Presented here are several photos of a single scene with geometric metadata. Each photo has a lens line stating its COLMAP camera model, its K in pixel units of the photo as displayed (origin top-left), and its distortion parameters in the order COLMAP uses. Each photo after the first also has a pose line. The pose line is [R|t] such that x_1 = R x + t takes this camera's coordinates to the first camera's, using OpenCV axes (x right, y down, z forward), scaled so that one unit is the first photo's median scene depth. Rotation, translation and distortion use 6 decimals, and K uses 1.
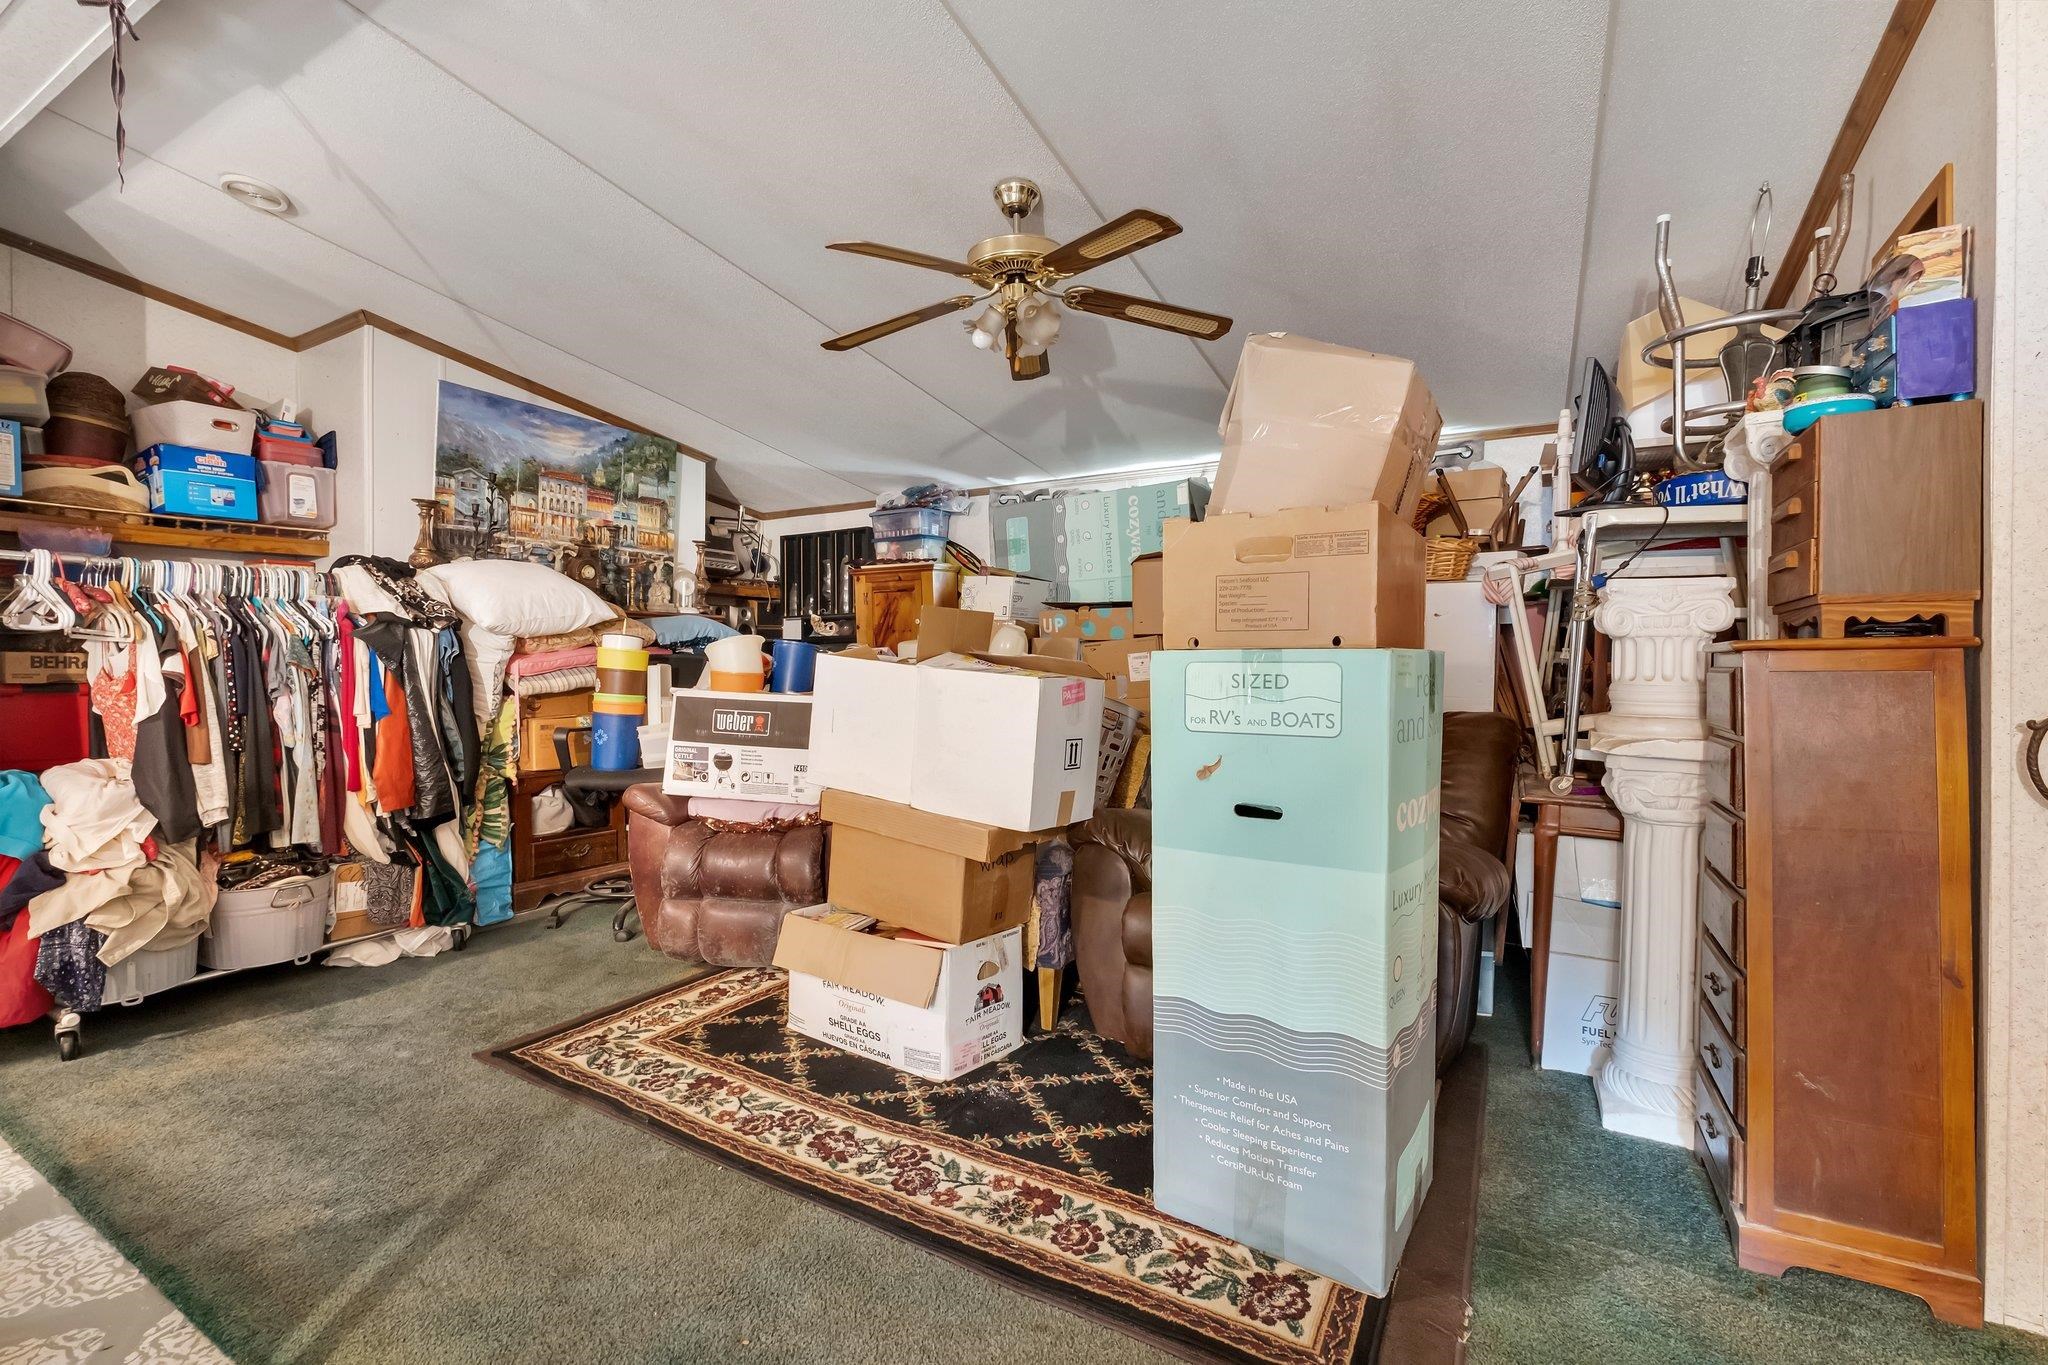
lens RADIAL K [[891.5, 0, 1019.6], [0, 891.5, 676.2], [0, 0, 1]] dist [-0.002349, -0.000427]
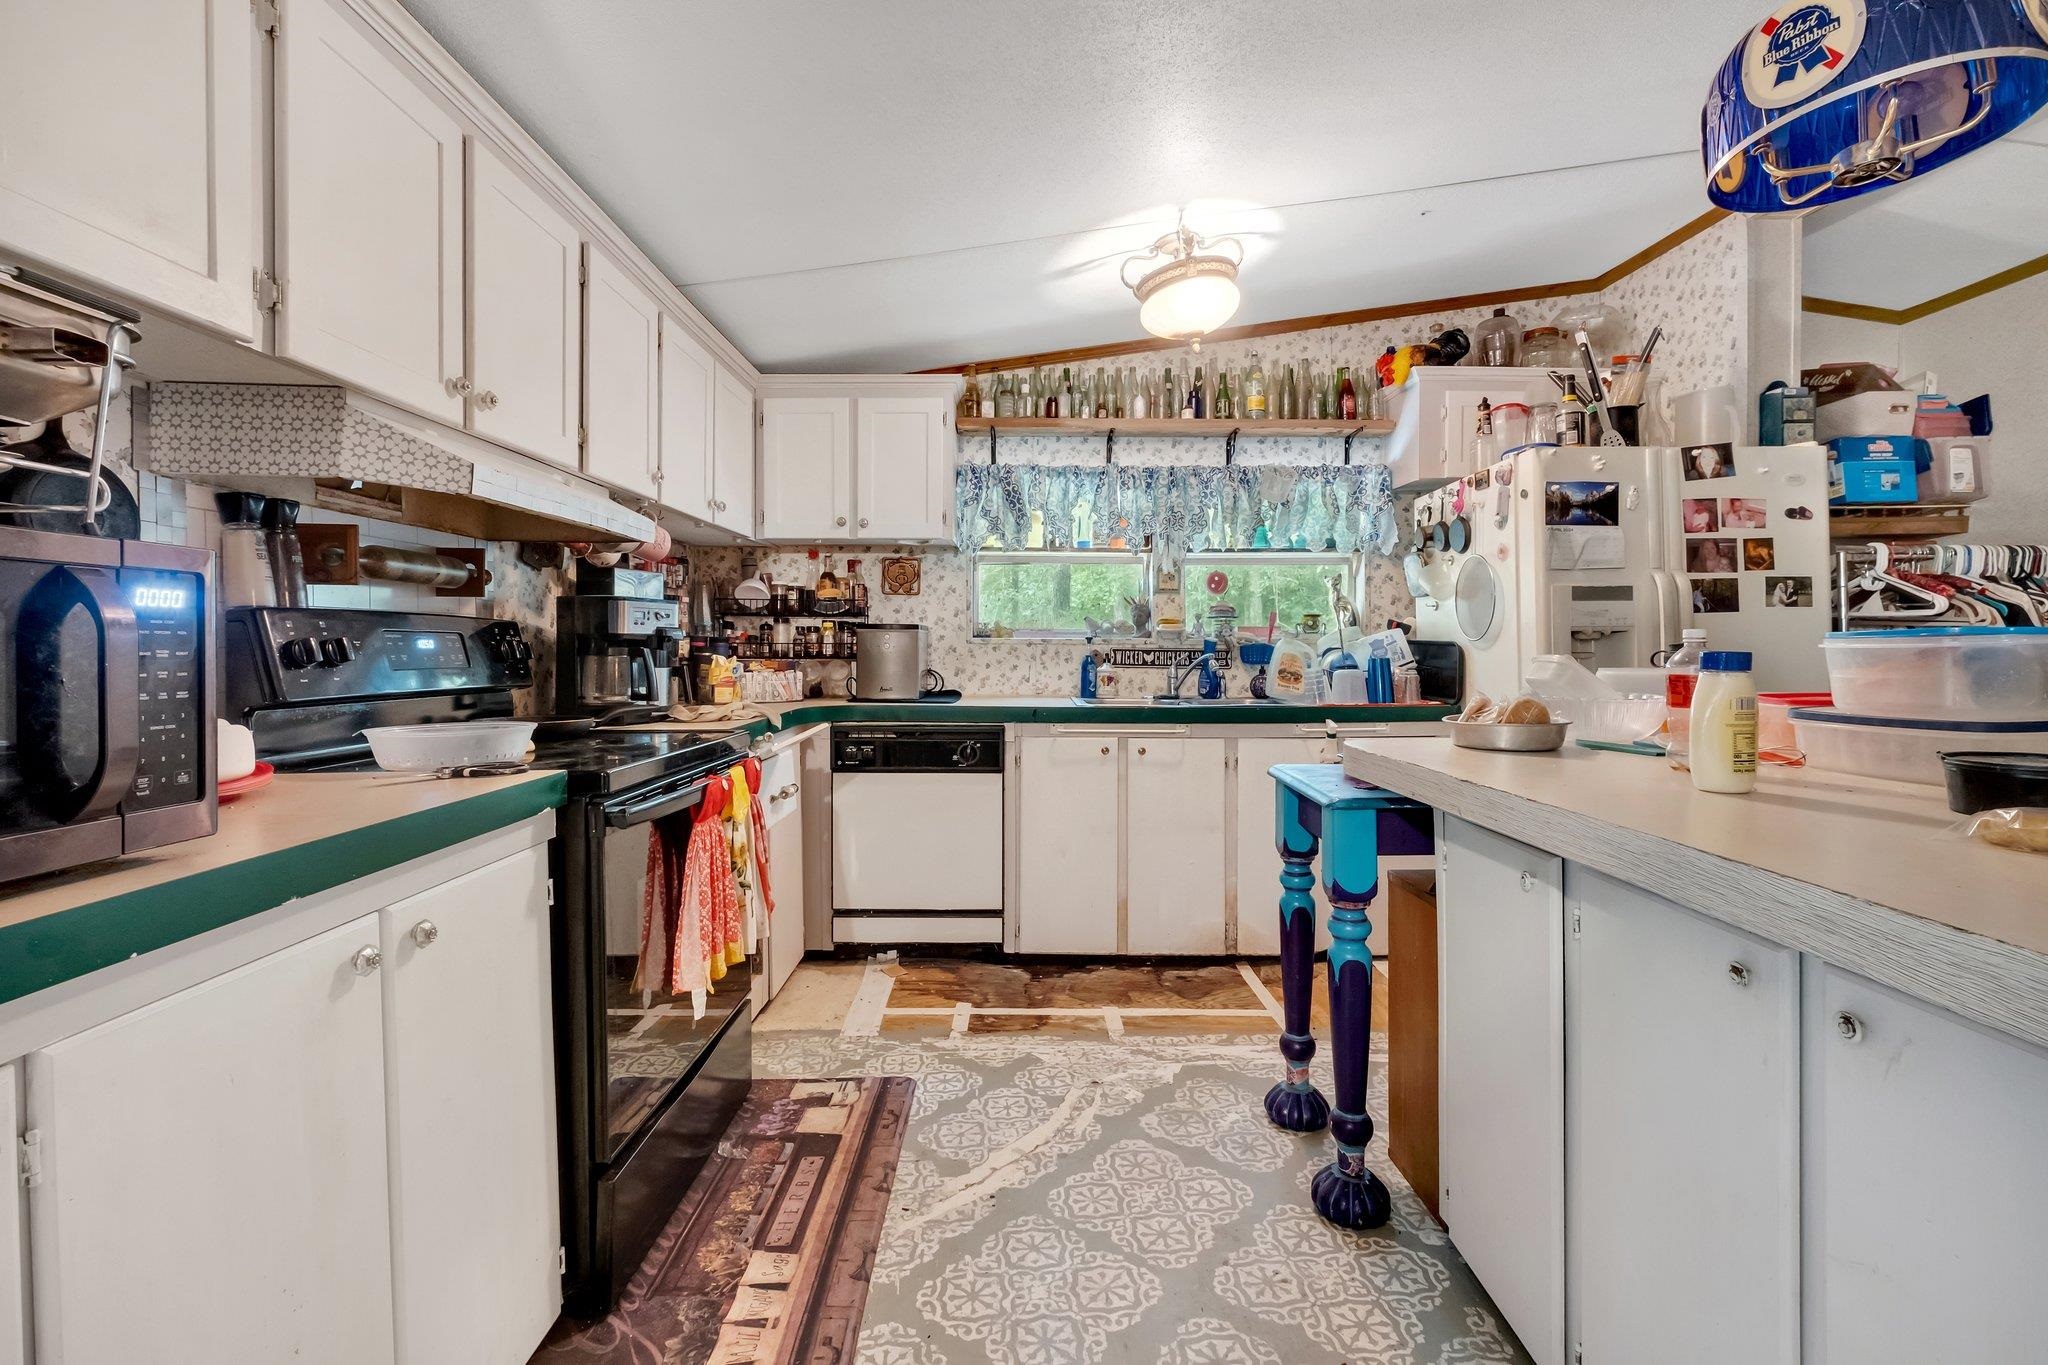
lens RADIAL K [[891.5, 0, 1023.4], [0, 891.5, 663.4], [0, 0, 1]] dist [-0.002349, -0.000427]
pose [[0.500610, 0.008415, -0.865632, -0.515060], [-0.010230, 0.999940, 0.003804, 0.009032], [0.865613, 0.006951, 0.500666, -0.339823]]
